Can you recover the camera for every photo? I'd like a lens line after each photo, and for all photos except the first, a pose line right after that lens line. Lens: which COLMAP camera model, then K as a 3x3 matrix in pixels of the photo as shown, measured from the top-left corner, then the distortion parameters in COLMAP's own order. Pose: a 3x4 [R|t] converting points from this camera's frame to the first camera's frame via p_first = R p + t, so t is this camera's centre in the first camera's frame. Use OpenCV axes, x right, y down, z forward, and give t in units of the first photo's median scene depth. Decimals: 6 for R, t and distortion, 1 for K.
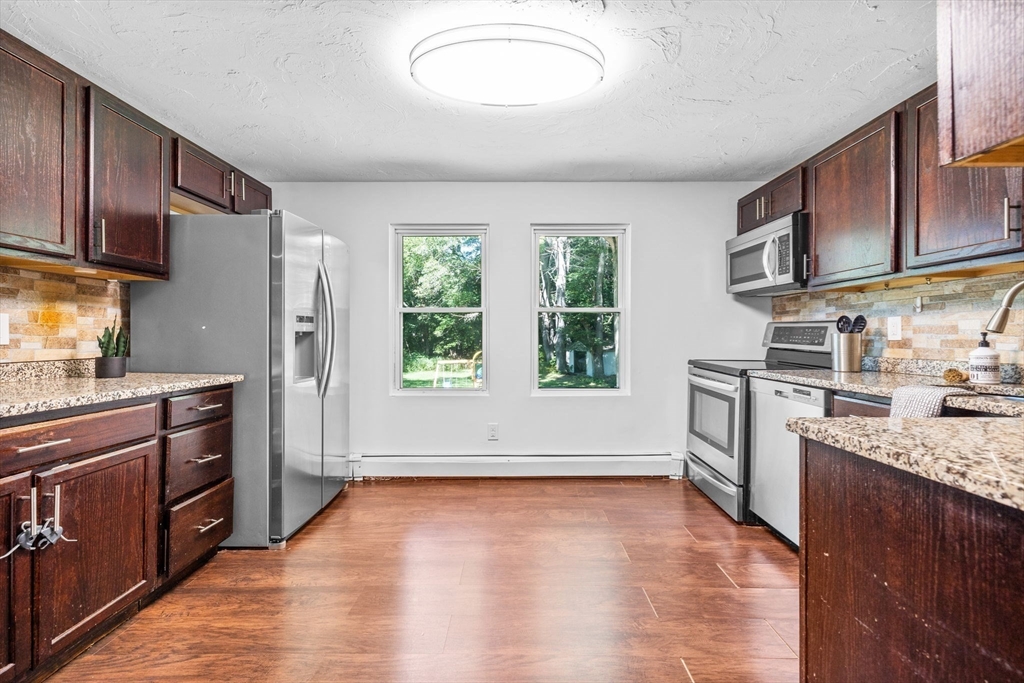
lens RADIAL K [[477.8, 0, 509.4], [0, 477.8, 336.0], [0, 0, 1]] dist [0.000036, -0.000068]
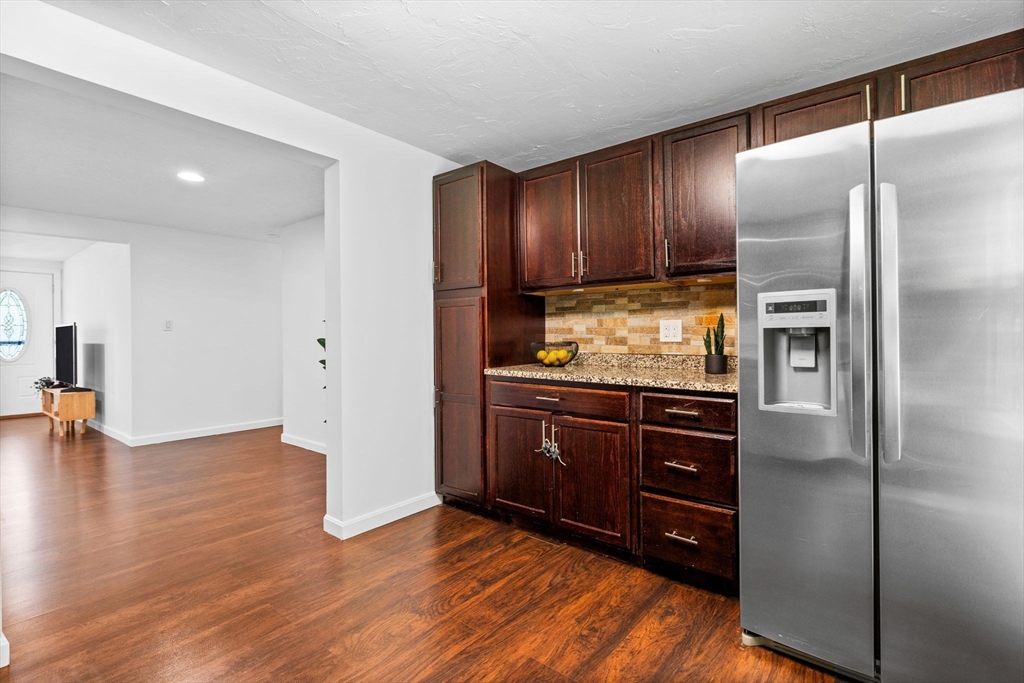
lens RADIAL K [[477.8, 0, 507.1], [0, 477.8, 337.9], [0, 0, 1]] dist [0.000036, -0.000068]
pose [[-0.643492, 0.004539, -0.765439, 0.350670], [0.004941, 0.999986, 0.001776, 0.001099], [0.765437, -0.002639, -0.643506, 1.525769]]
